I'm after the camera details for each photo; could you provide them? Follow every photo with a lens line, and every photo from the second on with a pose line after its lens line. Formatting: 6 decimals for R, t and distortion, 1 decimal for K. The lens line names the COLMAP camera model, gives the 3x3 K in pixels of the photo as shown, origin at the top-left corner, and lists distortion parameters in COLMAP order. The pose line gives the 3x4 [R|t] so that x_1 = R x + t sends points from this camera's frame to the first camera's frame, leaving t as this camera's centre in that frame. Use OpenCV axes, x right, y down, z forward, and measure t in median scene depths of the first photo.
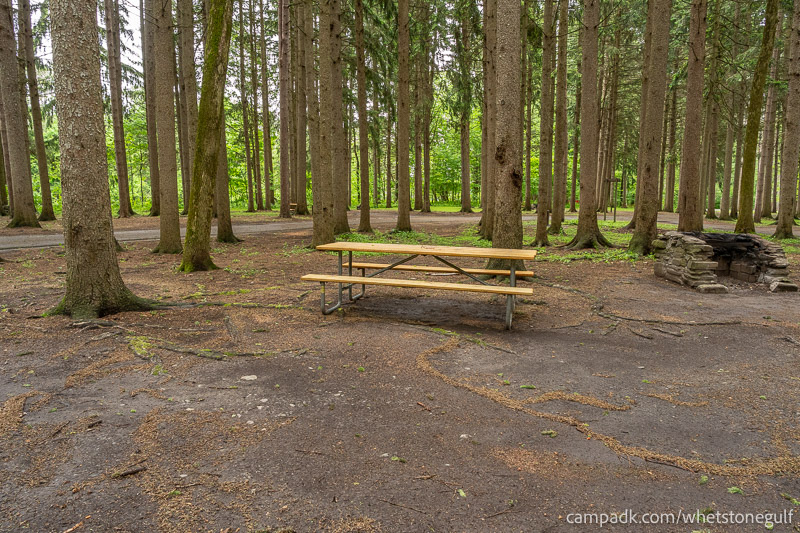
lens RADIAL K [[549.6, 0, 383.2], [0, 549.6, 268.7], [0, 0, 1]] dist [0.004089, 0.001314]
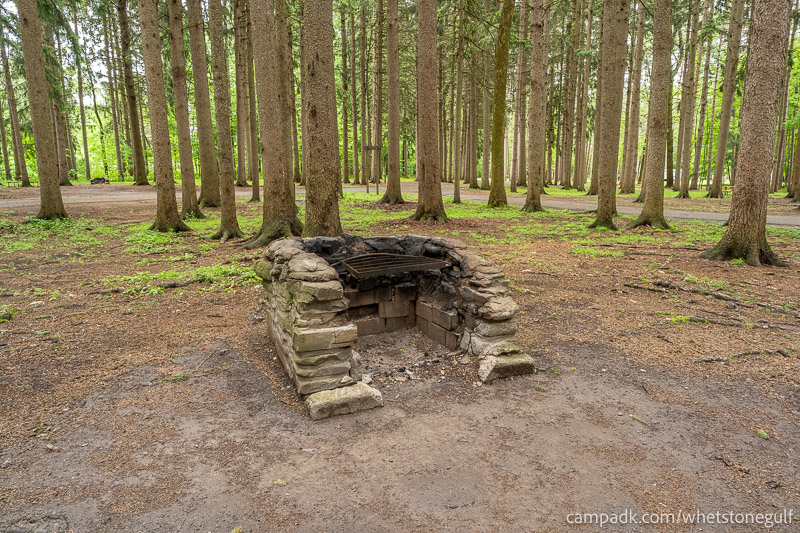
lens RADIAL K [[549.6, 0, 383.2], [0, 549.6, 268.7], [0, 0, 1]] dist [0.004089, 0.001314]
pose [[0.937932, -0.067660, 0.340157, 0.474947], [0.050180, 0.996940, 0.059937, -0.071241], [-0.343171, -0.039148, 0.938457, 0.606602]]
